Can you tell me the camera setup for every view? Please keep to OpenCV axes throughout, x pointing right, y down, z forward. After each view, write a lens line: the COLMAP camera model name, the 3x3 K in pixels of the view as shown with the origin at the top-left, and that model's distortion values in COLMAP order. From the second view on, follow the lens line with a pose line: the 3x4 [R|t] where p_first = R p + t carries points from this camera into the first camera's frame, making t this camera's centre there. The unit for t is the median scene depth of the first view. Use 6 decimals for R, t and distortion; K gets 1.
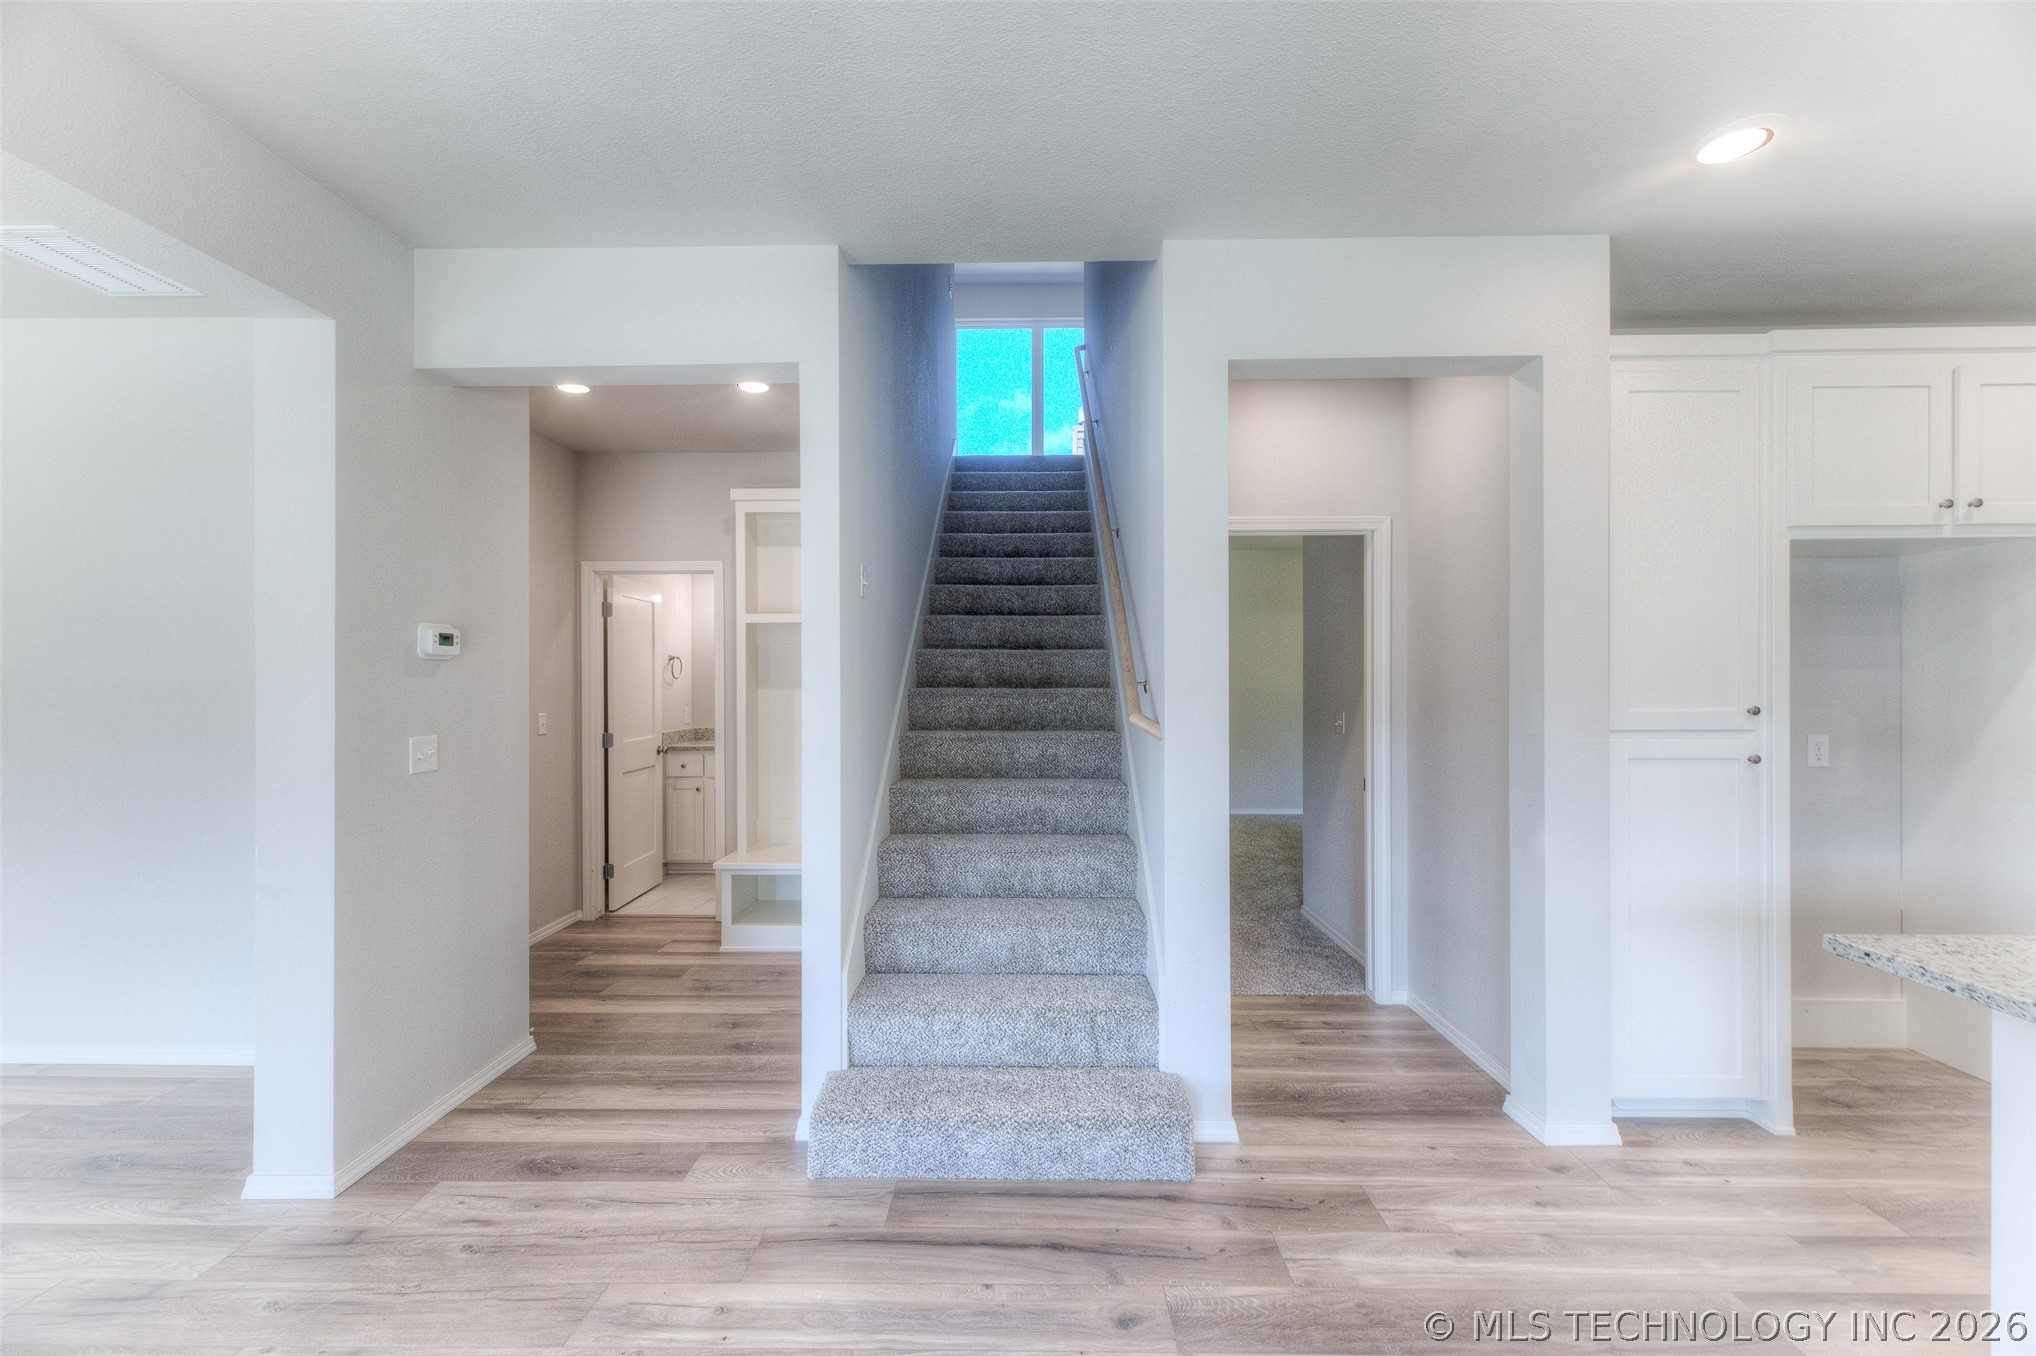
lens RADIAL K [[827.5, 0, 1014.0], [0, 827.5, 674.5], [0, 0, 1]] dist [0.002217, -0.000121]
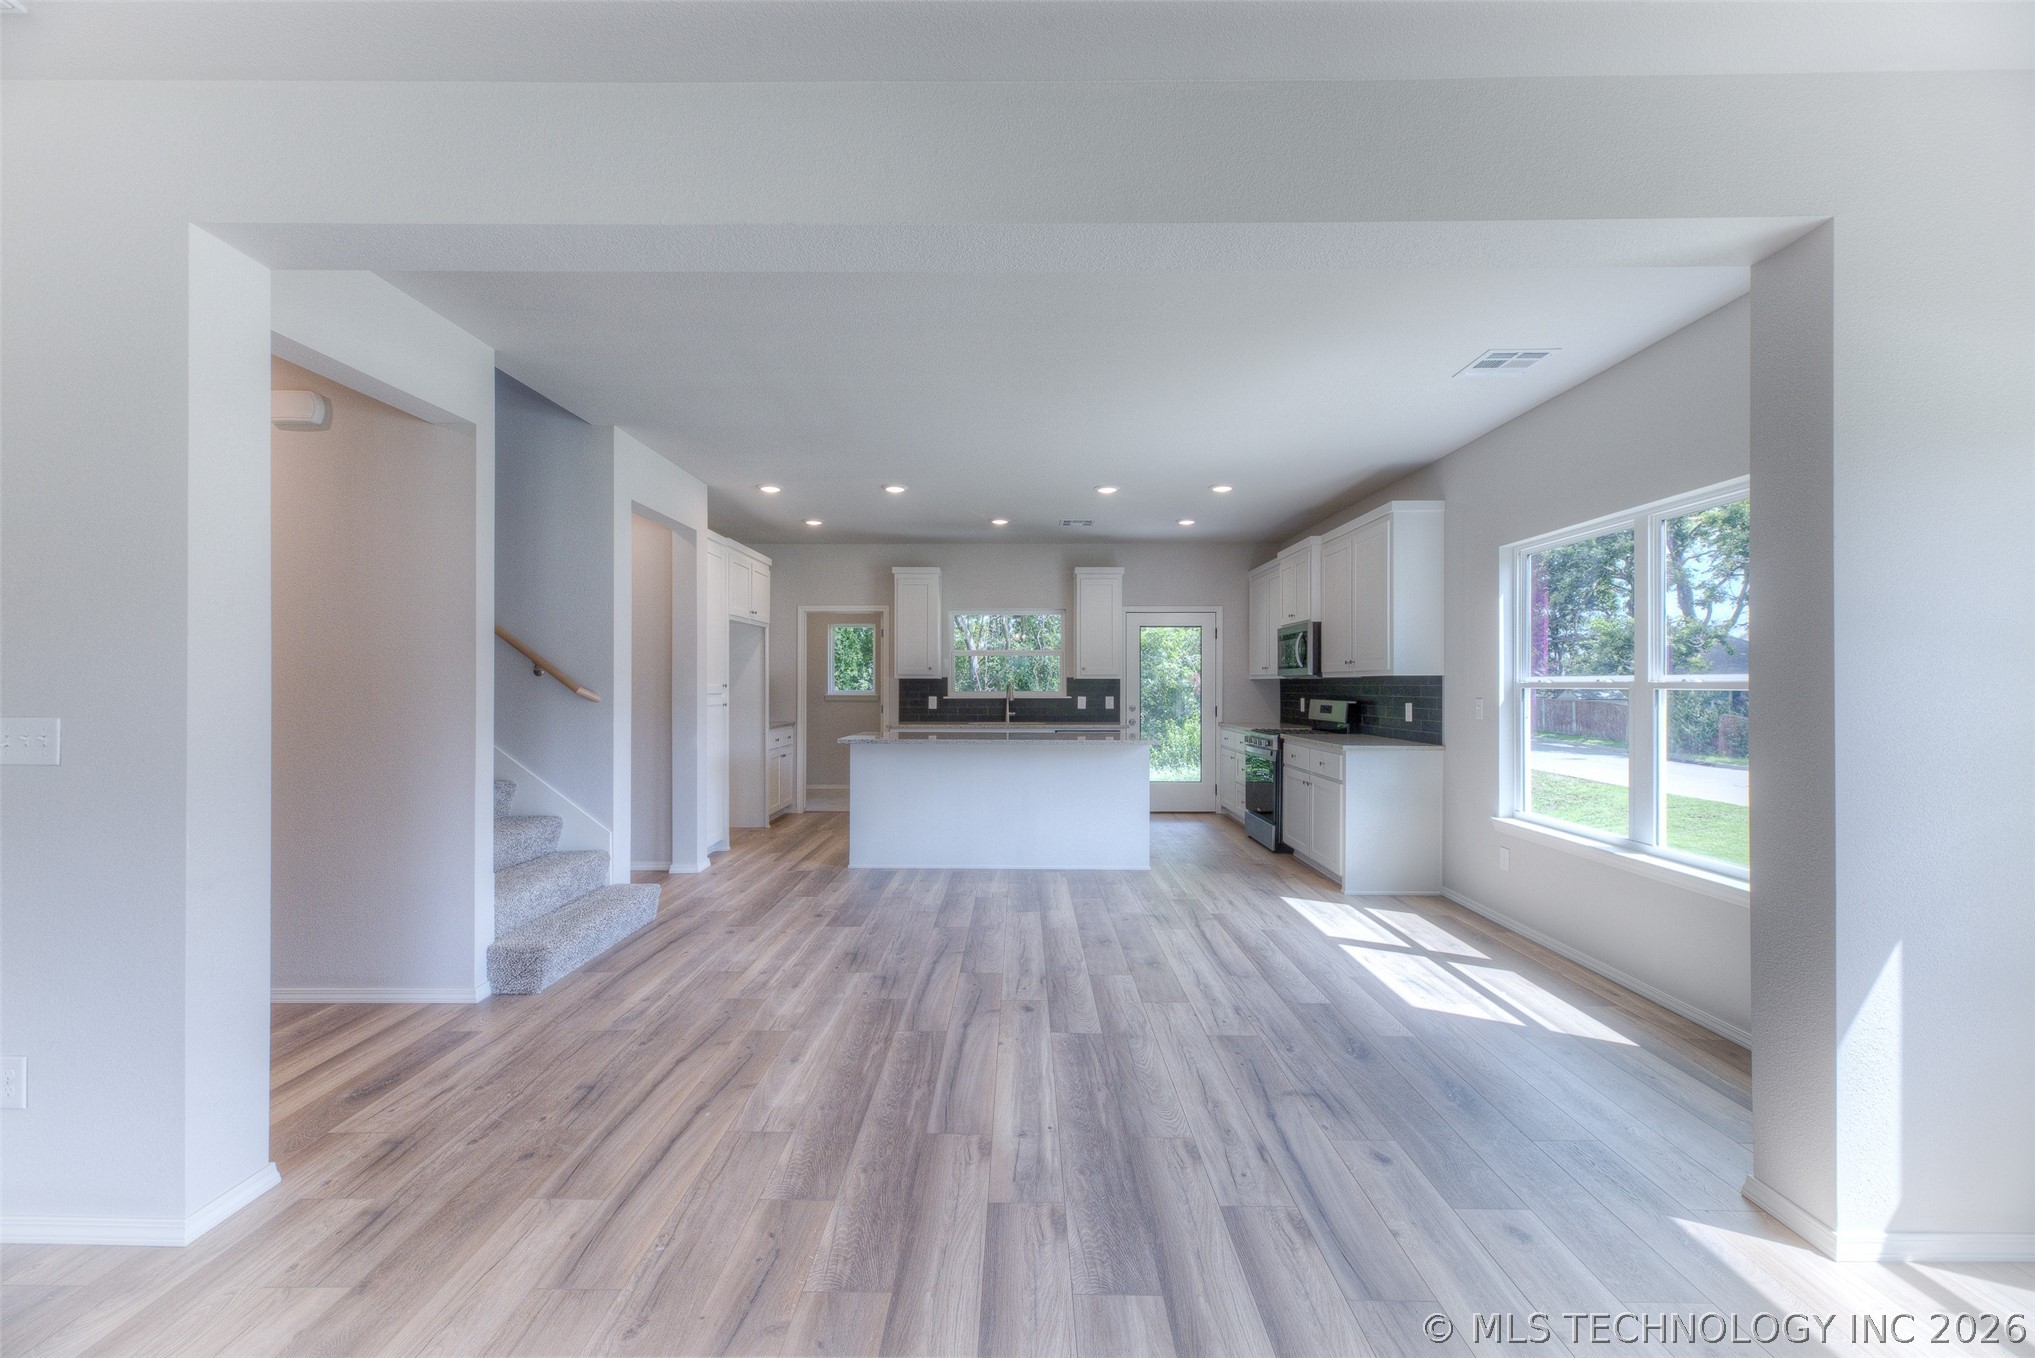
lens RADIAL K [[802.0, 0, 1012.8], [0, 802.0, 680.9], [0, 0, 1]] dist [0.011141, -0.000217]
pose [[-0.008564, 0.008412, 0.999928, -1.587751], [-0.007148, 0.999939, -0.008473, 0.043524], [-0.999938, -0.007220, -0.008503, 0.142114]]
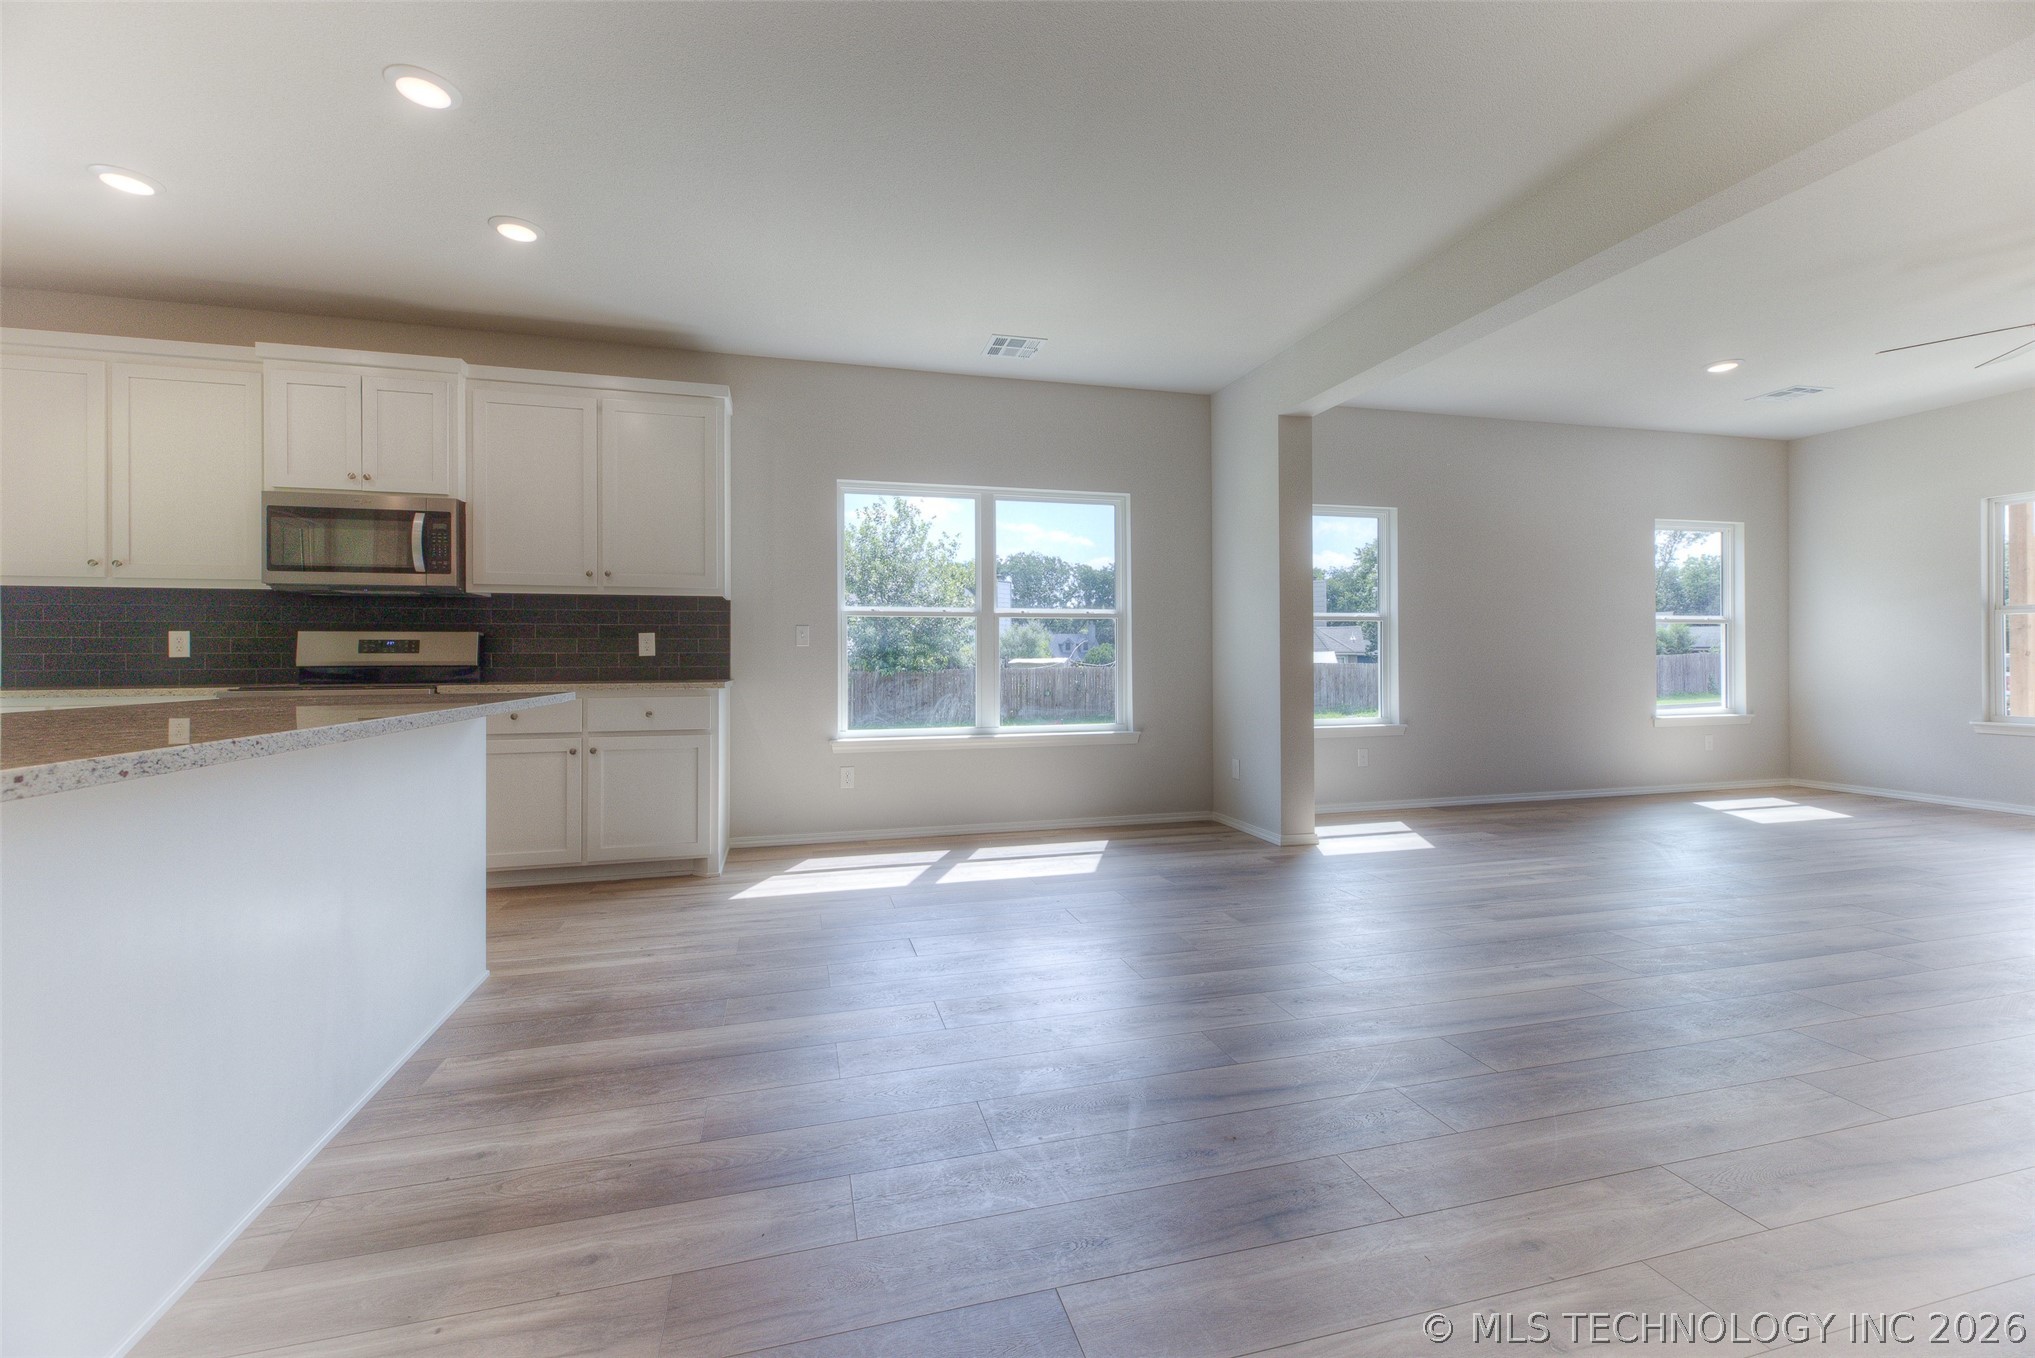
lens RADIAL K [[820.5, 0, 1005.2], [0, 820.5, 655.4], [0, 0, 1]] dist [0.008345, -0.000477]
pose [[-0.962882, 0.006374, -0.269846, 0.303717], [0.009407, 0.999906, -0.009949, 0.150805], [0.269758, -0.012118, -0.962852, 0.957939]]
